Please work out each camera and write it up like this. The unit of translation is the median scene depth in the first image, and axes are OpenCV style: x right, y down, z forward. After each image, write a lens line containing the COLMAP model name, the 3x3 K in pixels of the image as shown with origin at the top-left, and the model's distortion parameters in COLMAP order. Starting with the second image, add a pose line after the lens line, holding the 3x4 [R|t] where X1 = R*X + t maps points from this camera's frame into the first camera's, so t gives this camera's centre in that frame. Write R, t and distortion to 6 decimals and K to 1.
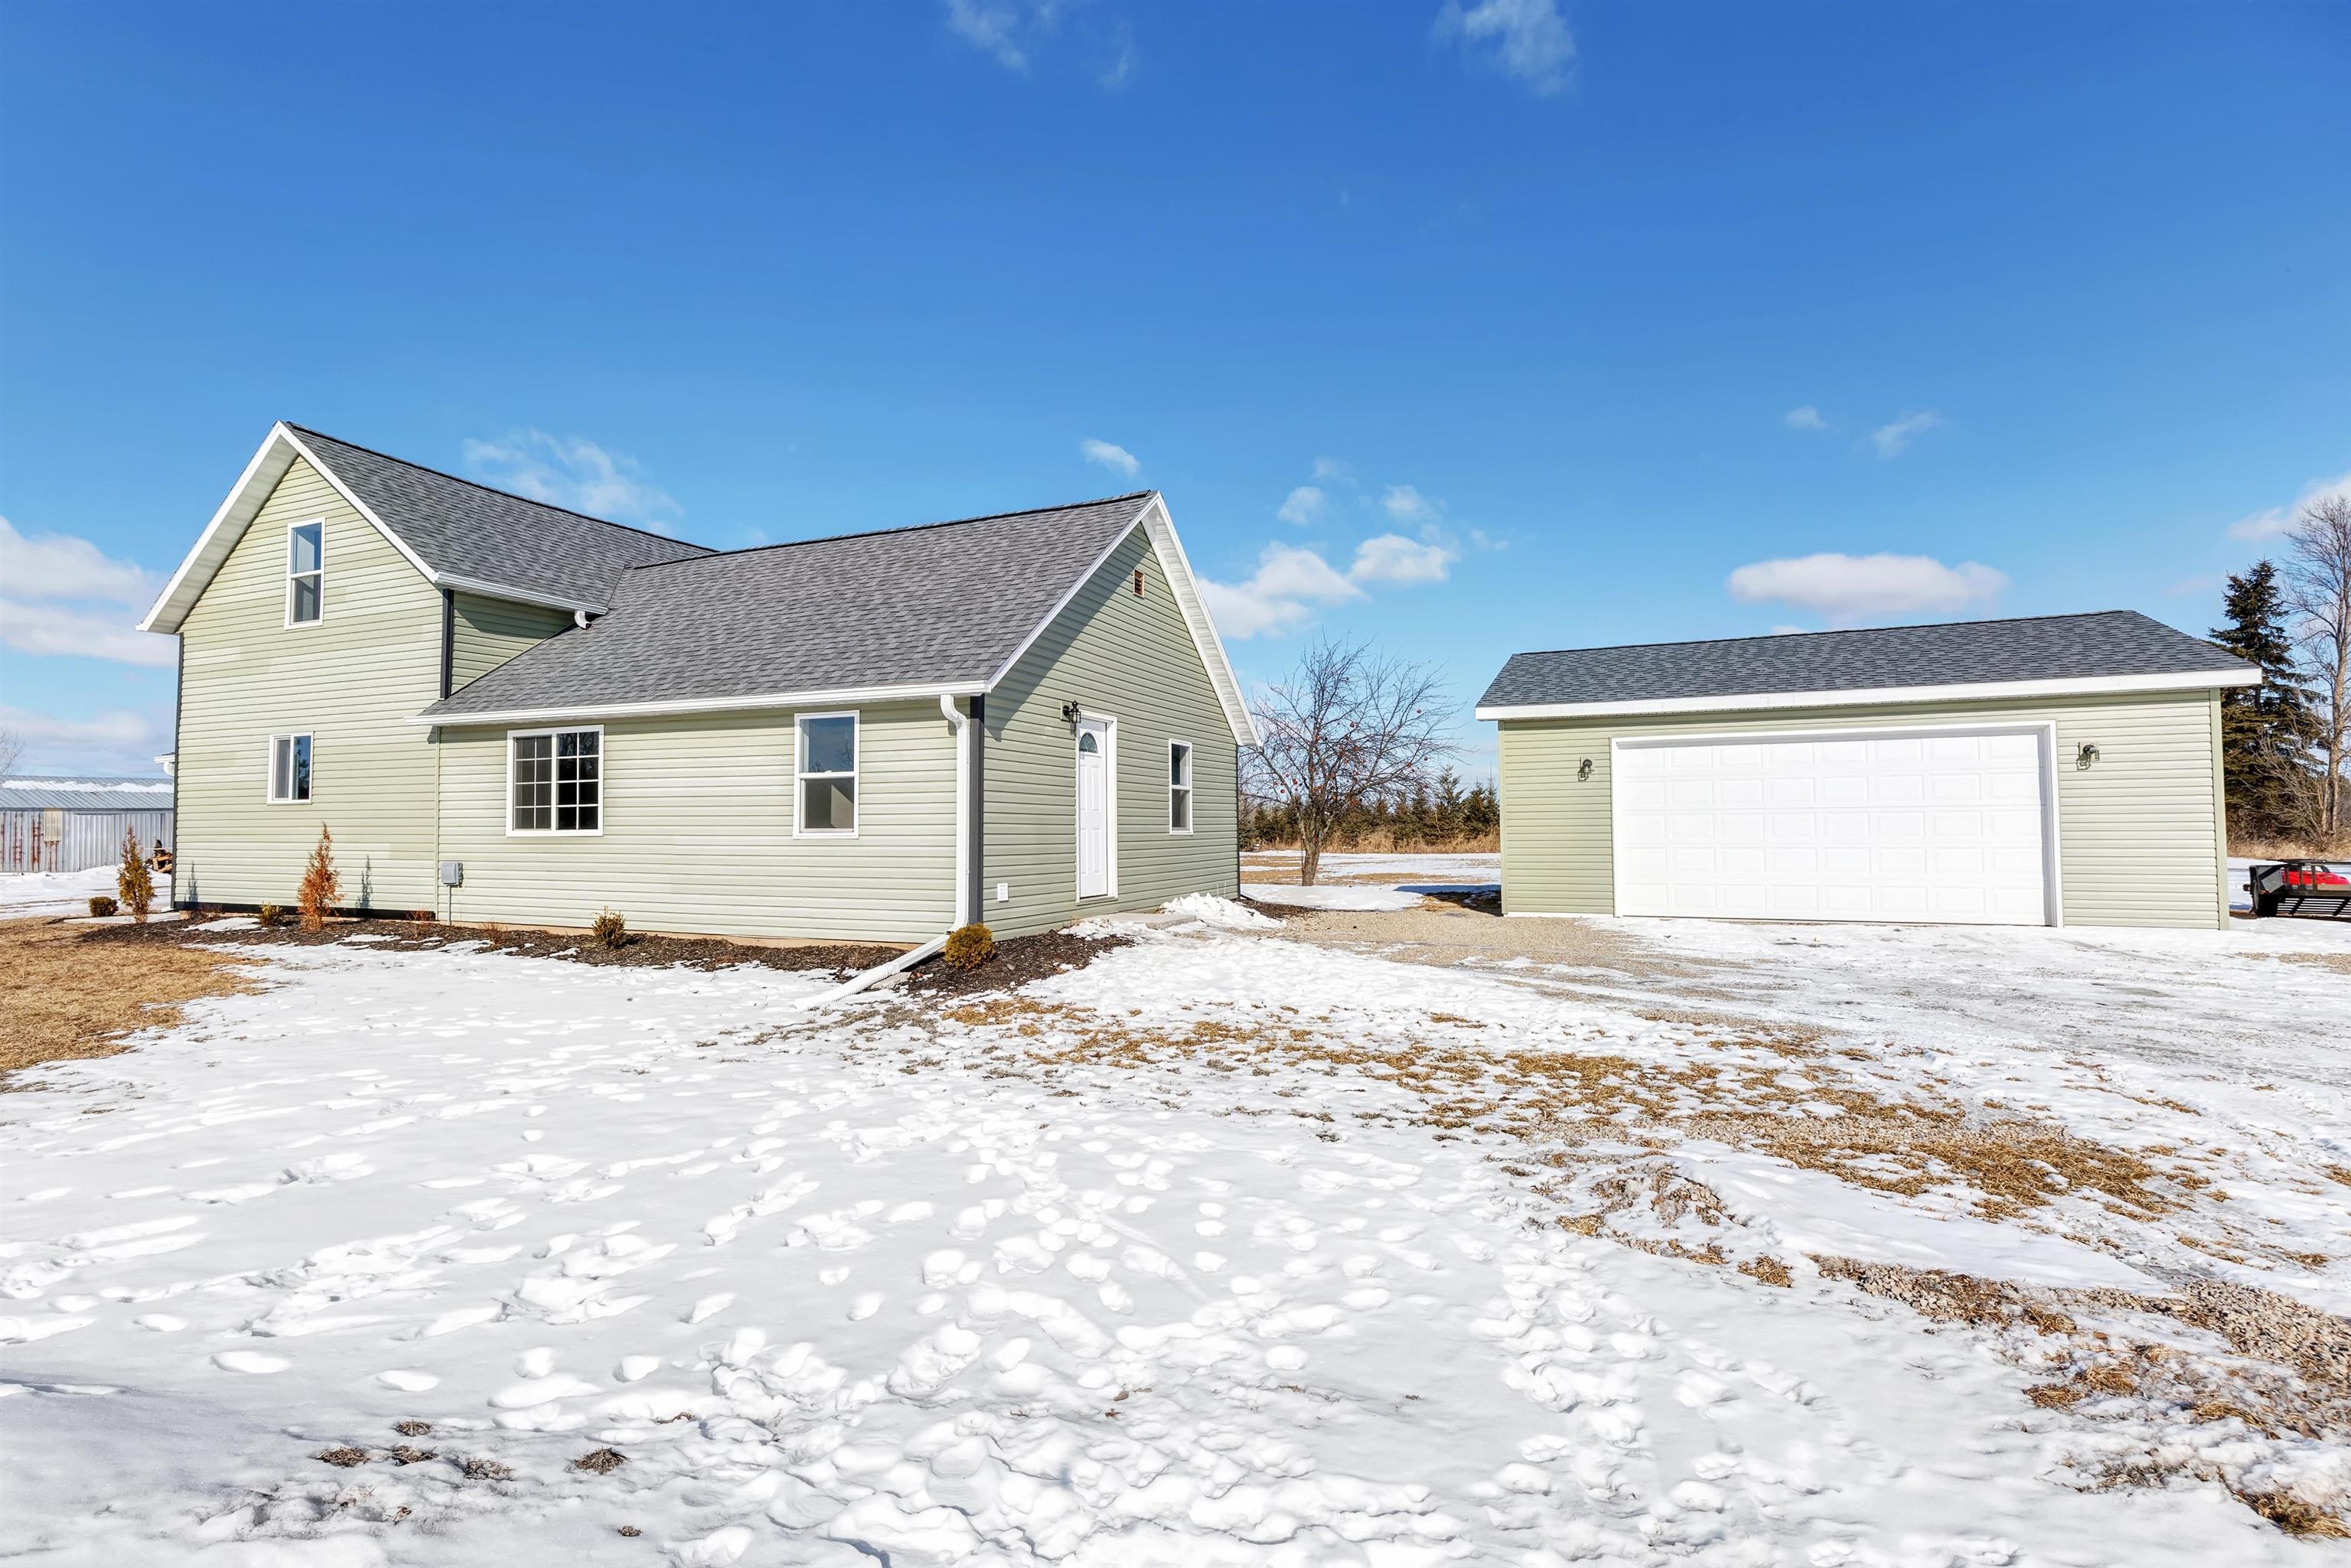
lens RADIAL K [[1135.8, 0, 1171.4], [0, 1135.8, 782.2], [0, 0, 1]] dist [0.002087, 0.000644]
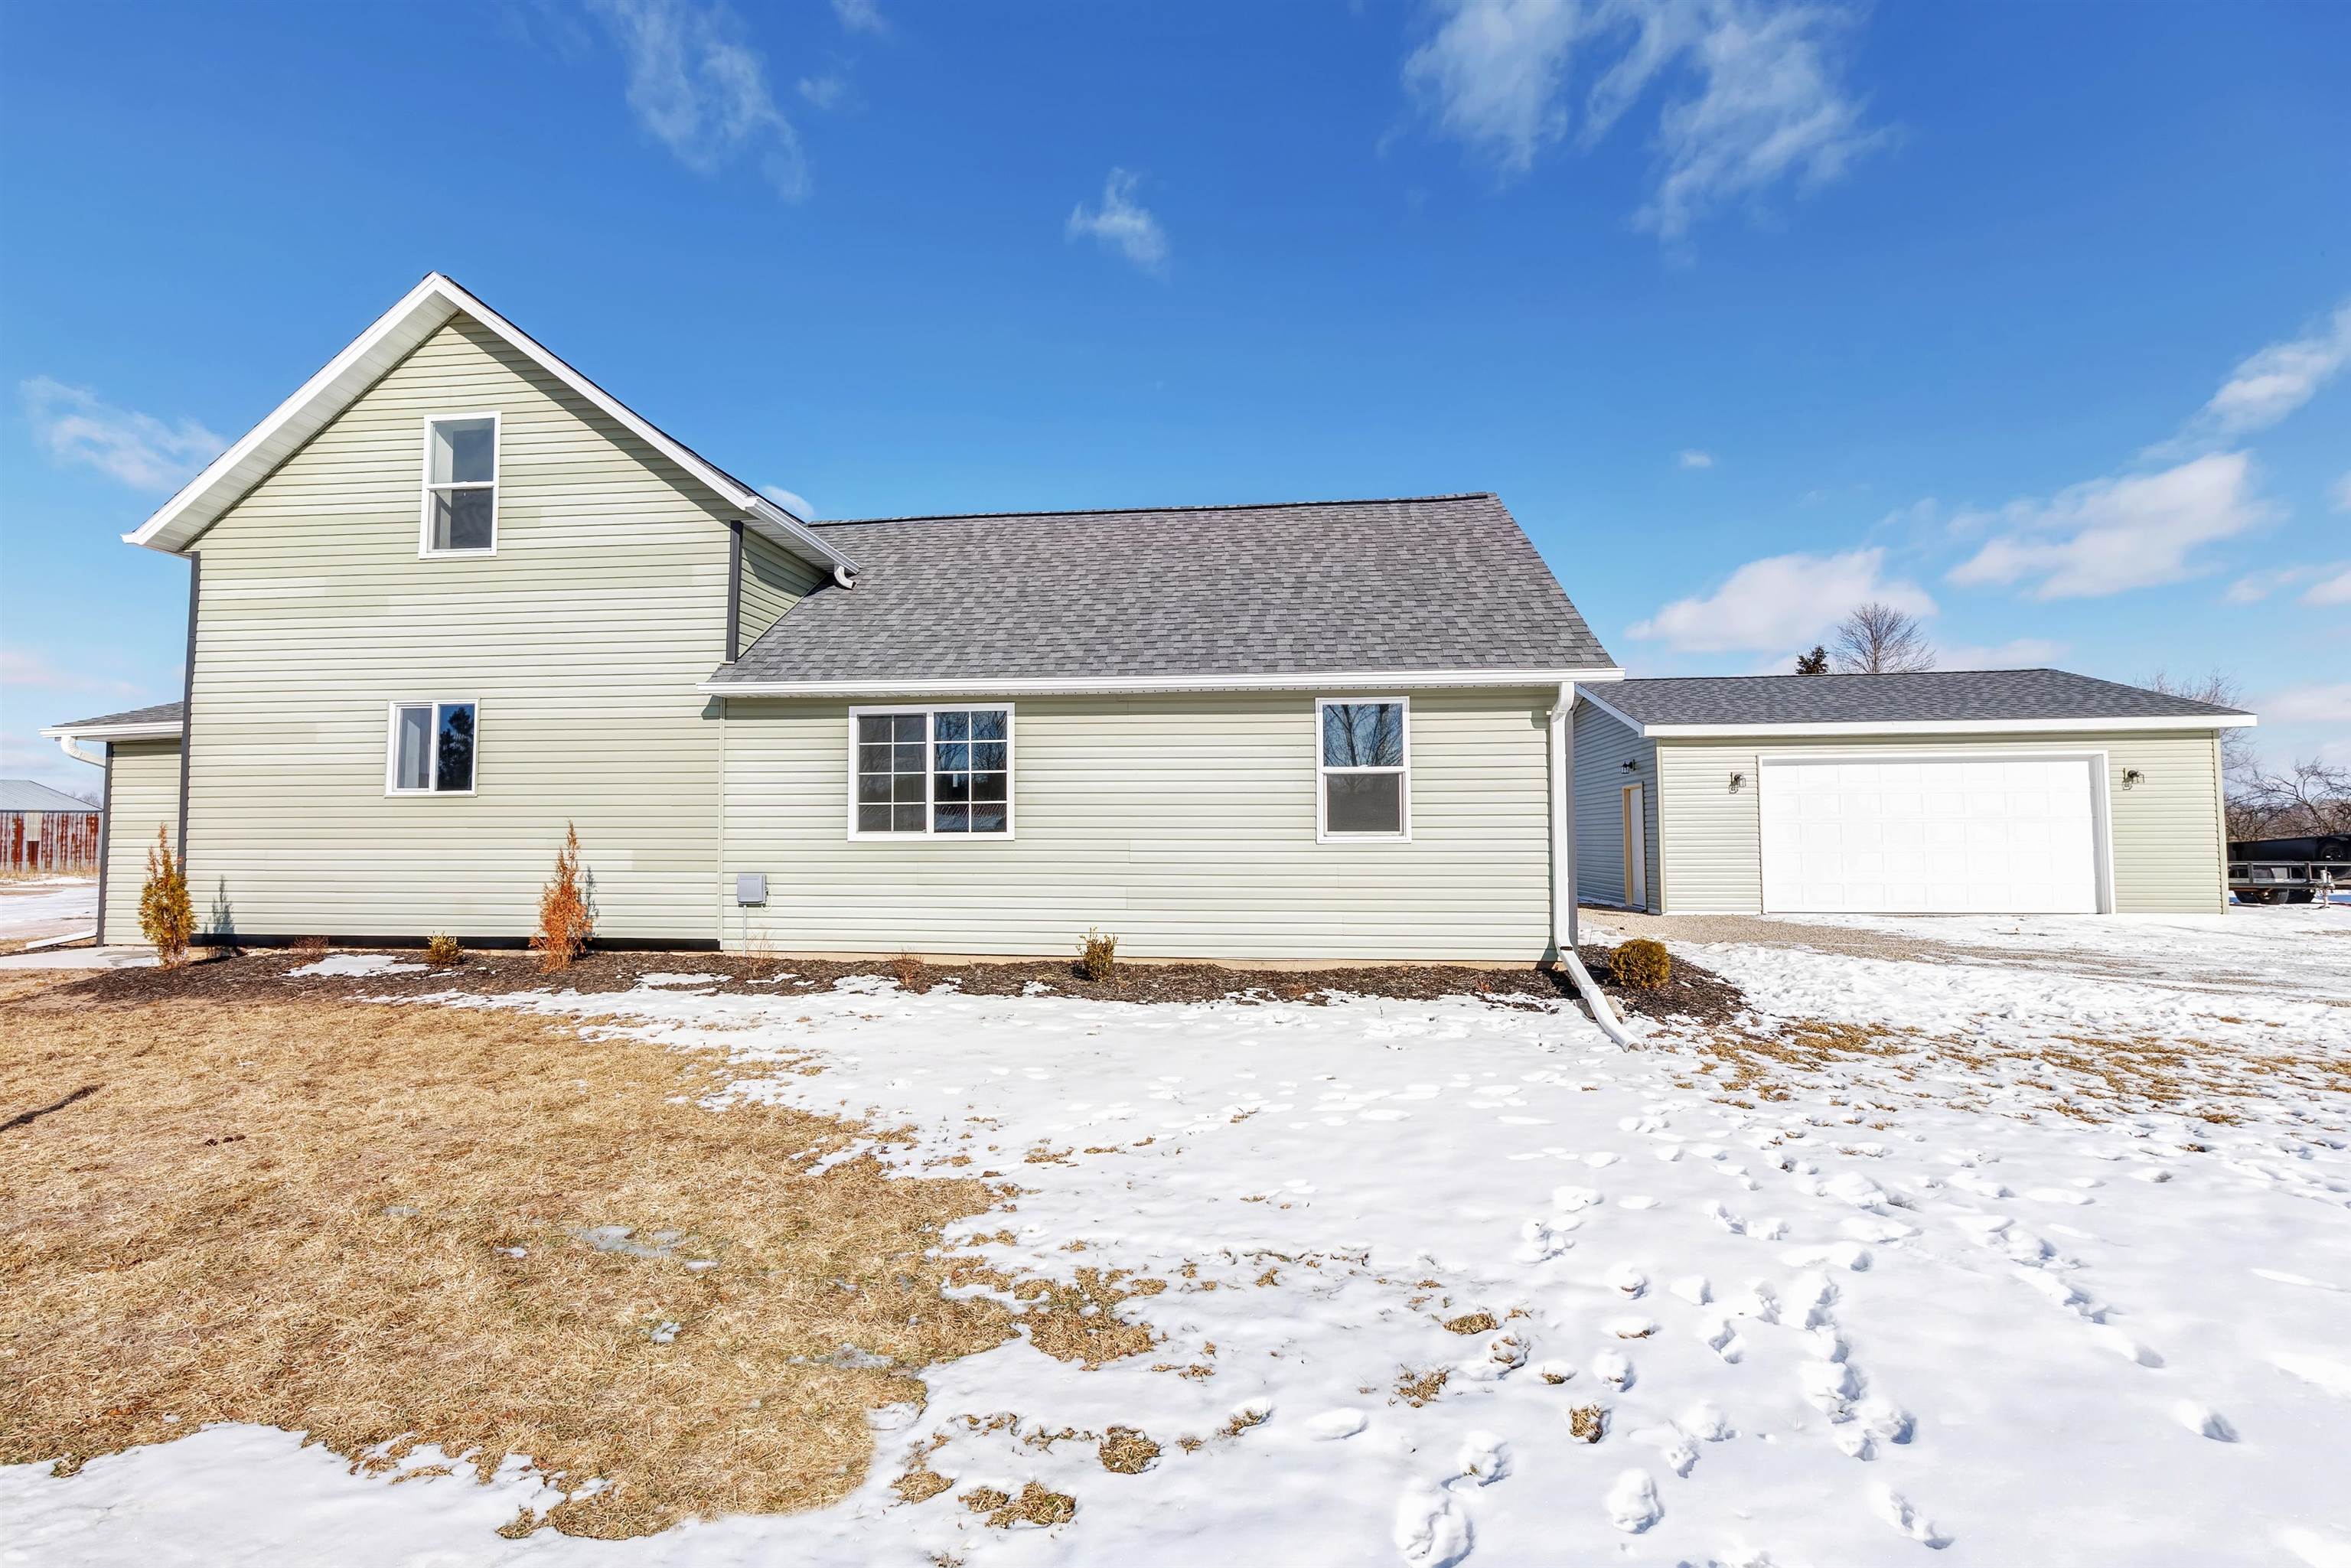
lens RADIAL K [[1000.7, 0, 1176.7], [0, 1000.7, 789.5], [0, 0, 1]] dist [-0.005078, -0.000416]
pose [[0.951398, 0.016524, 0.307519, -0.590647], [-0.014488, 0.999855, -0.008903, 0.015311], [-0.307622, 0.004015, 0.951500, 0.278019]]
